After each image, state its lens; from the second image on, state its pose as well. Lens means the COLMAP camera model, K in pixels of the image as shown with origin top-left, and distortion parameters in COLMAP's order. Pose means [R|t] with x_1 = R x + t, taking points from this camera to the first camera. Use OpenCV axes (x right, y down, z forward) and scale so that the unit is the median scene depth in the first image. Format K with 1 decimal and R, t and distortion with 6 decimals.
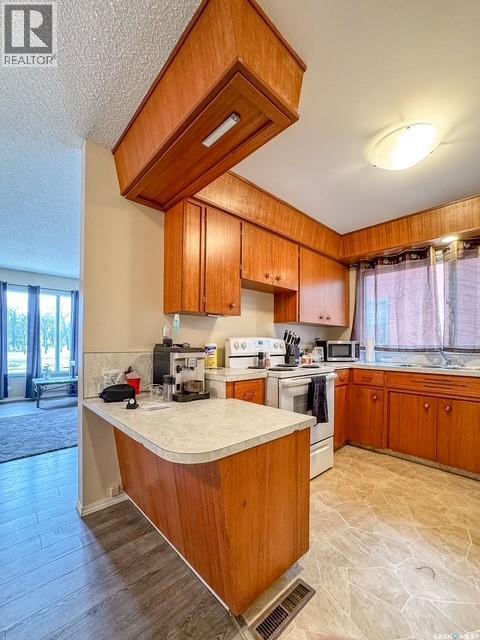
lens RADIAL K [[264.7, 0, 240.2], [0, 264.7, 338.2], [0, 0, 1]] dist [-0.025840, 0.004688]
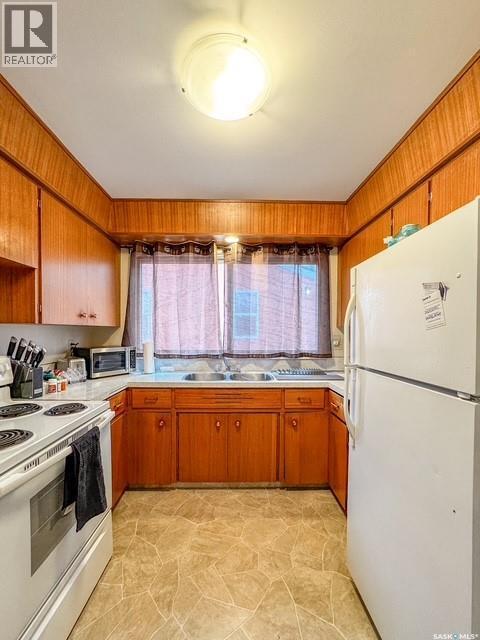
lens RADIAL K [[264.7, 0, 236.1], [0, 264.7, 336.7], [0, 0, 1]] dist [-0.025840, 0.004688]
pose [[0.654969, -0.026038, 0.755207, 0.074958], [-0.008444, 0.999092, 0.041770, -0.062445], [-0.755609, -0.033735, 0.654154, 0.323133]]
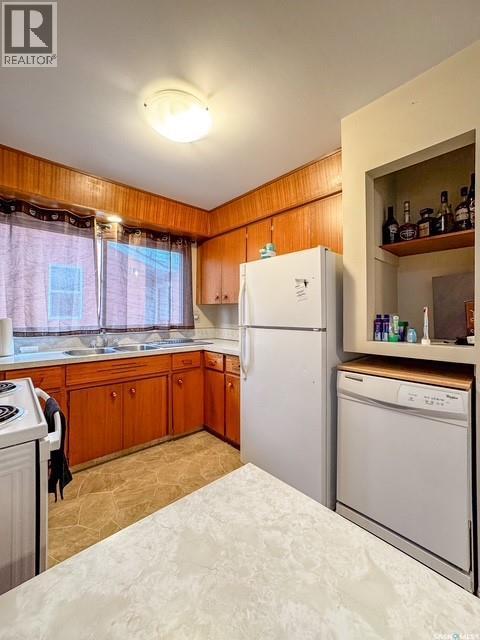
lens RADIAL K [[264.7, 0, 232.0], [0, 264.7, 306.9], [0, 0, 1]] dist [-0.025840, 0.004688]
pose [[0.010312, 0.014782, 0.999838, -0.173672], [-0.018744, 0.999718, -0.014586, -0.035735], [-0.999771, -0.018591, 0.010586, 0.495657]]
